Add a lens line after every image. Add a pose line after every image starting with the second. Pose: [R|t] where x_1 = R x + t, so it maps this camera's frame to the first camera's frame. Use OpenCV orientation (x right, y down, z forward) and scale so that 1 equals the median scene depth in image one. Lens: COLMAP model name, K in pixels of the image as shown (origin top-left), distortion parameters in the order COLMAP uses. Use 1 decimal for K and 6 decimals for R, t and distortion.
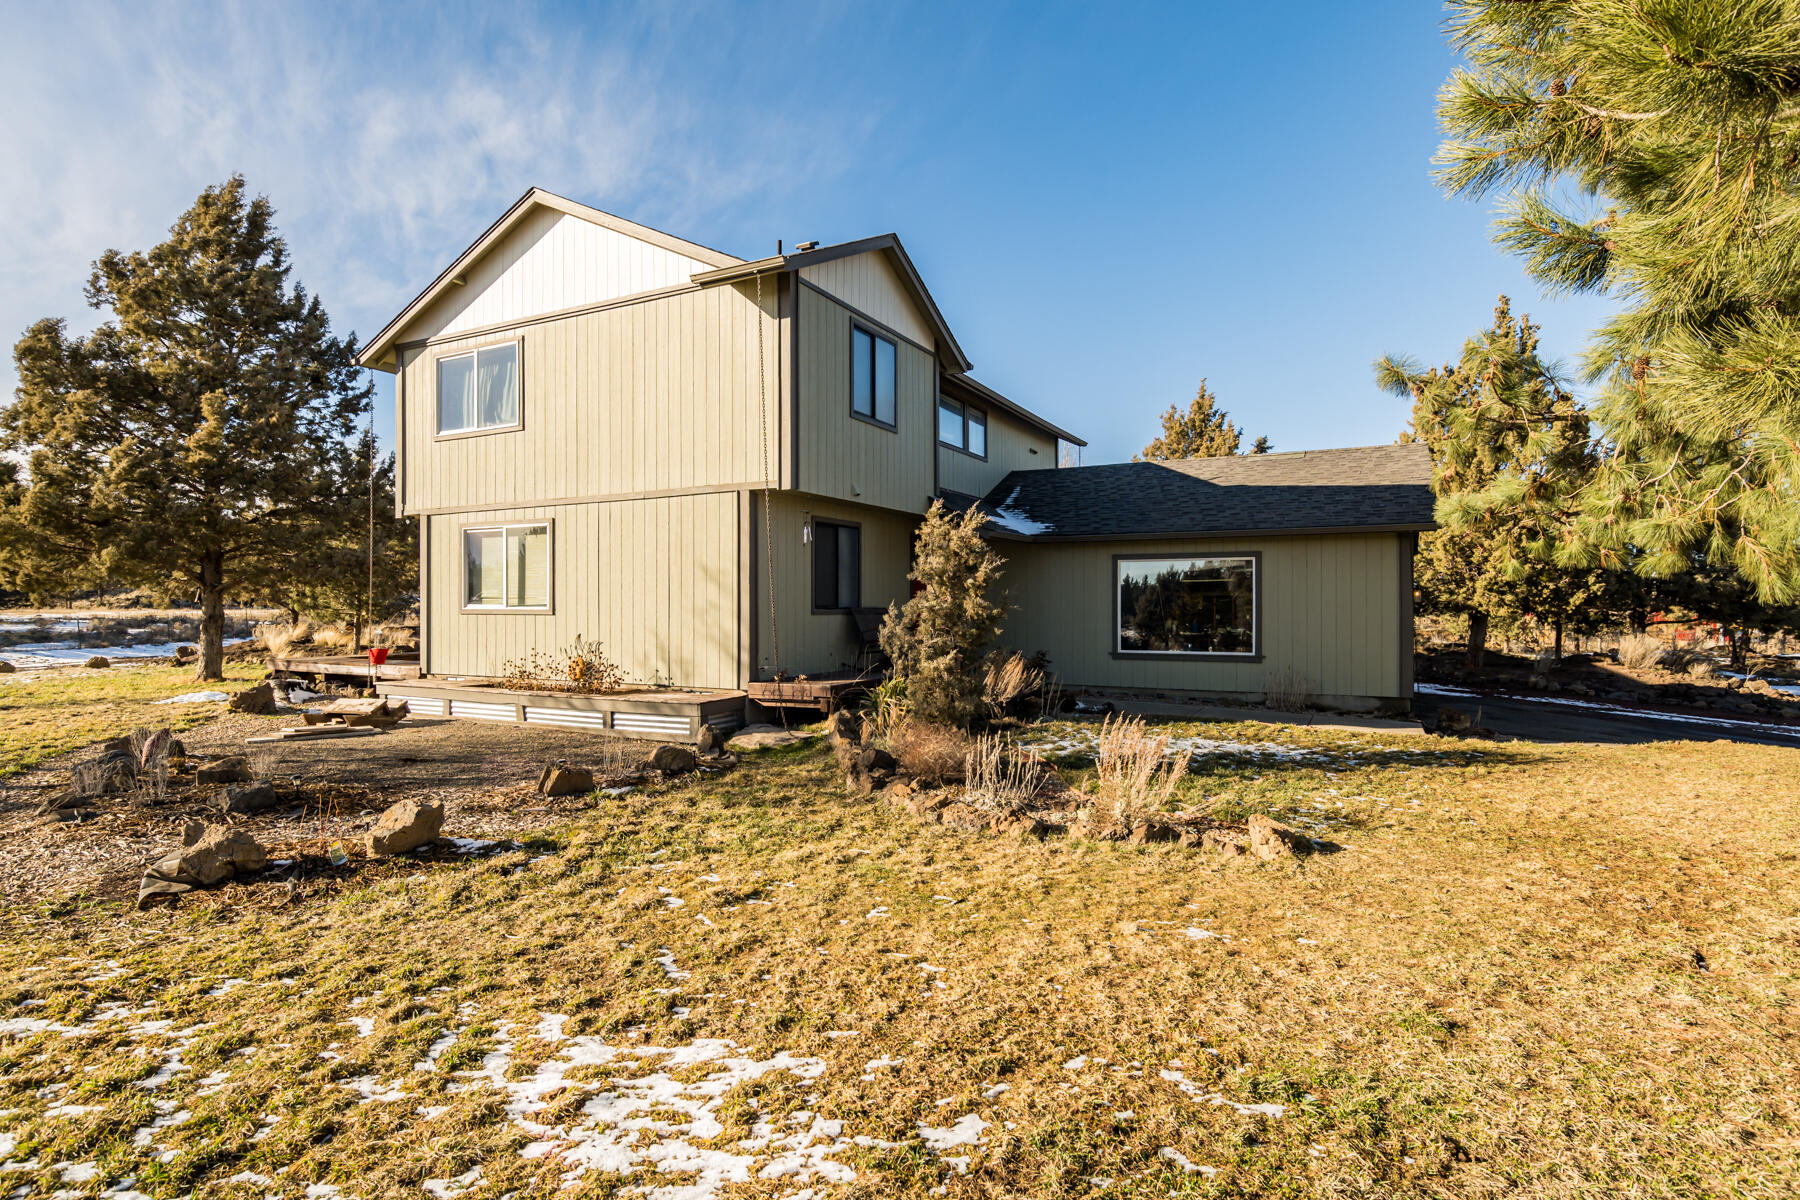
lens RADIAL K [[930.2, 0, 901.5], [0, 930.2, 604.4], [0, 0, 1]] dist [0.000603, 0.000003]
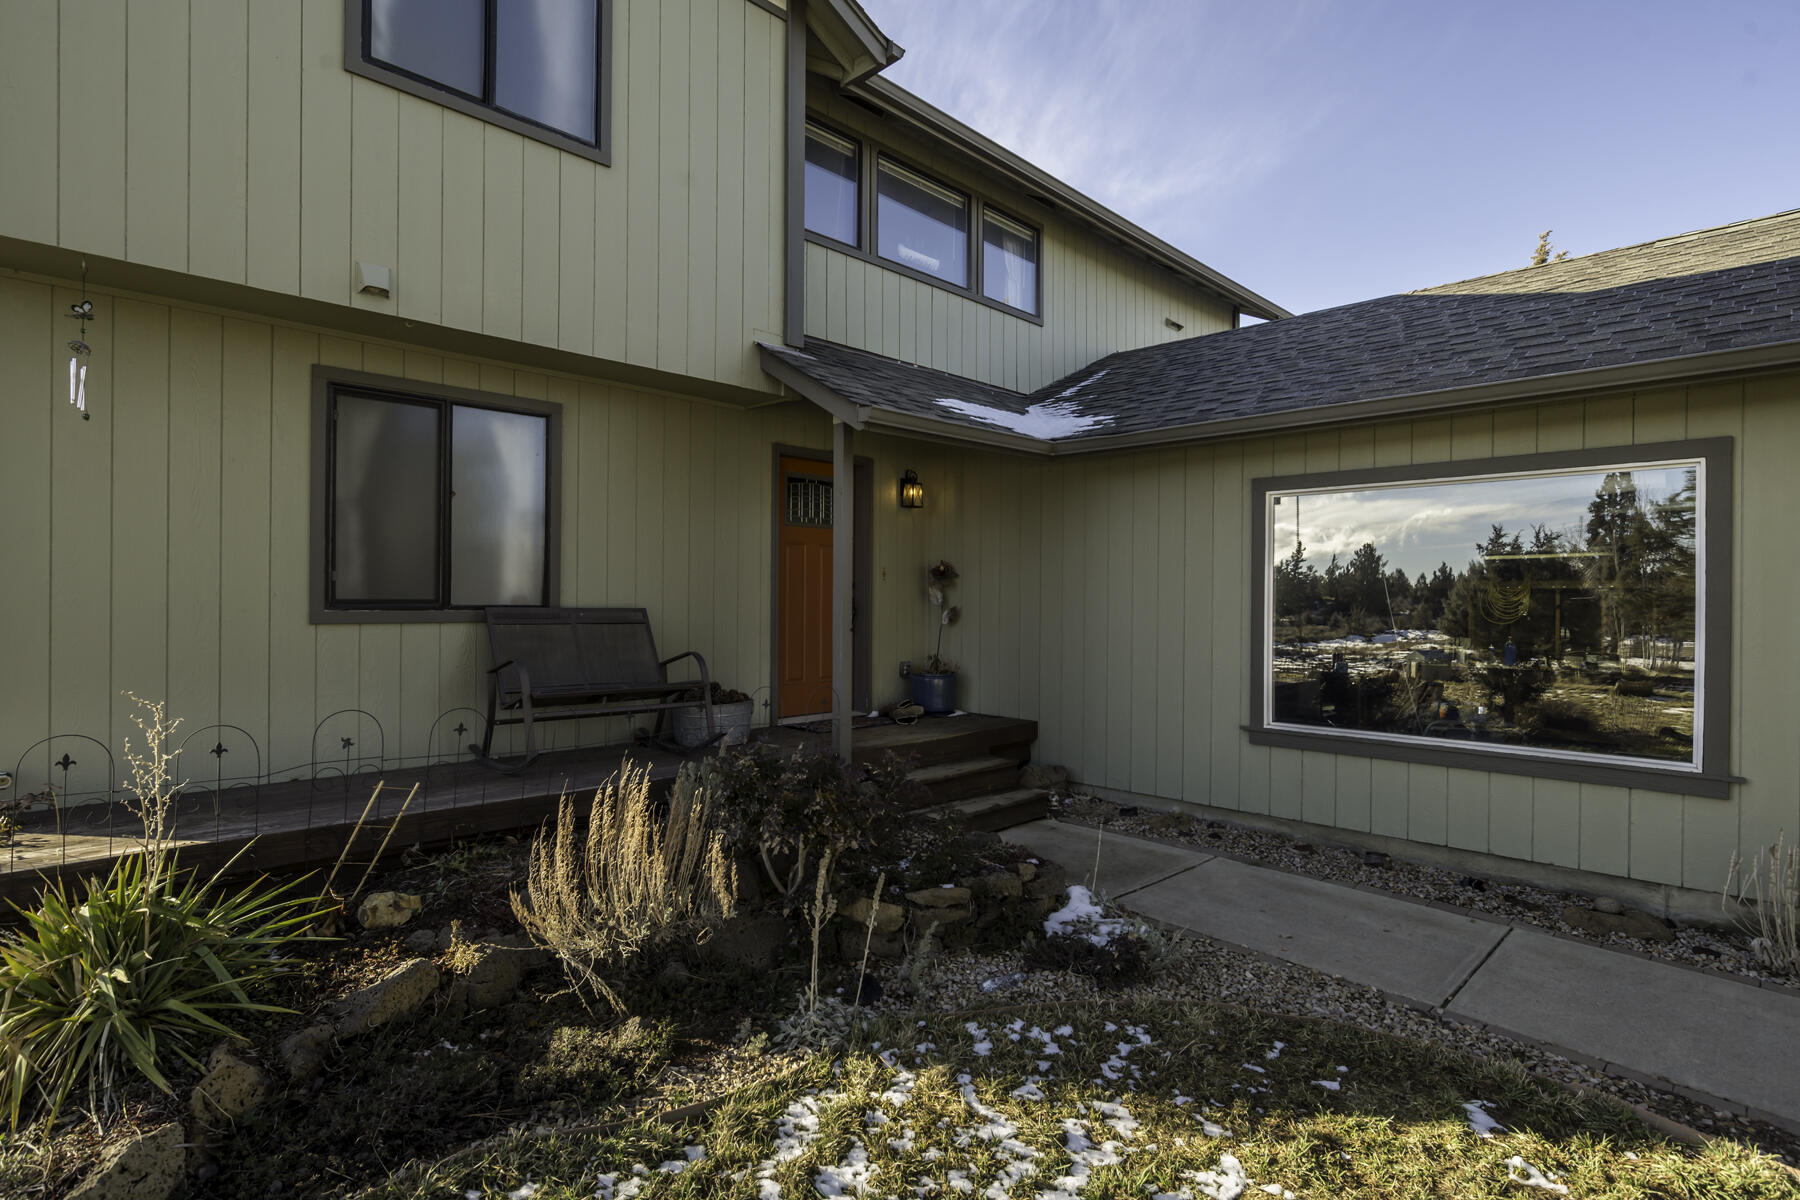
lens RADIAL K [[902.1, 0, 896.3], [0, 902.1, 594.0], [0, 0, 1]] dist [-0.001571, 0.000043]
pose [[0.951552, 0.007531, -0.307395, 0.207574], [-0.009234, 0.999949, -0.004087, -0.001694], [0.307349, 0.006727, 0.951573, 0.607677]]
